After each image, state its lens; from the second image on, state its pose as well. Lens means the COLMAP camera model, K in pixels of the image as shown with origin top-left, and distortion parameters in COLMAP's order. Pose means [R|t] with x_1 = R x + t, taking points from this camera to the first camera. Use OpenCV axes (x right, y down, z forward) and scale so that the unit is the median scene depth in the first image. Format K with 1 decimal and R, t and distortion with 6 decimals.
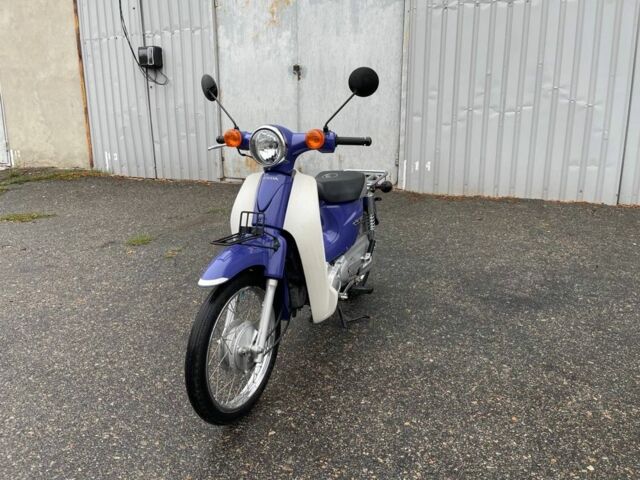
lens RADIAL K [[487.3, 0, 318.0], [0, 487.3, 239.9], [0, 0, 1]] dist [0.072812, -0.099326]
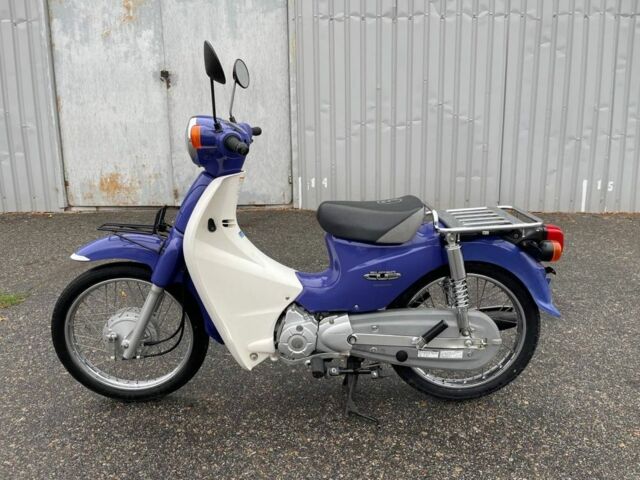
lens RADIAL K [[487.3, 0, 318.4], [0, 487.3, 239.9], [0, 0, 1]] dist [0.072812, -0.099326]
pose [[0.921226, -0.080297, 0.380651, -0.167239], [0.097439, 0.994903, -0.025945, -0.017693], [-0.376628, 0.060991, 0.924355, 0.146530]]
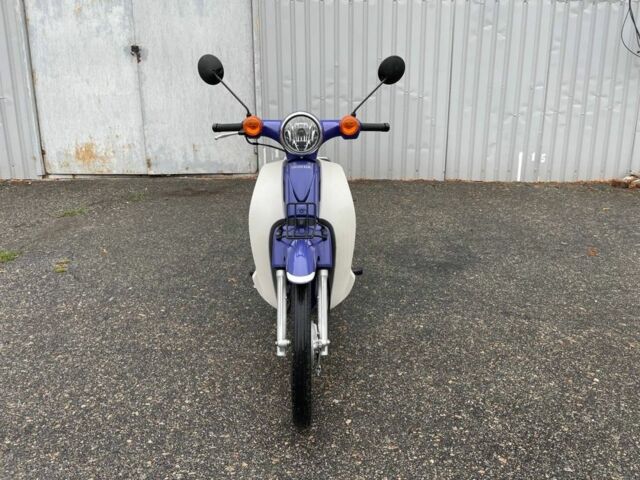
lens RADIAL K [[487.3, 0, 318.4], [0, 487.3, 240.1], [0, 0, 1]] dist [0.072812, -0.099326]
pose [[0.901869, -0.107449, 0.418435, -0.179826], [0.098134, 0.994209, 0.043789, -0.007927], [-0.420717, 0.001571, 0.907191, 0.041018]]
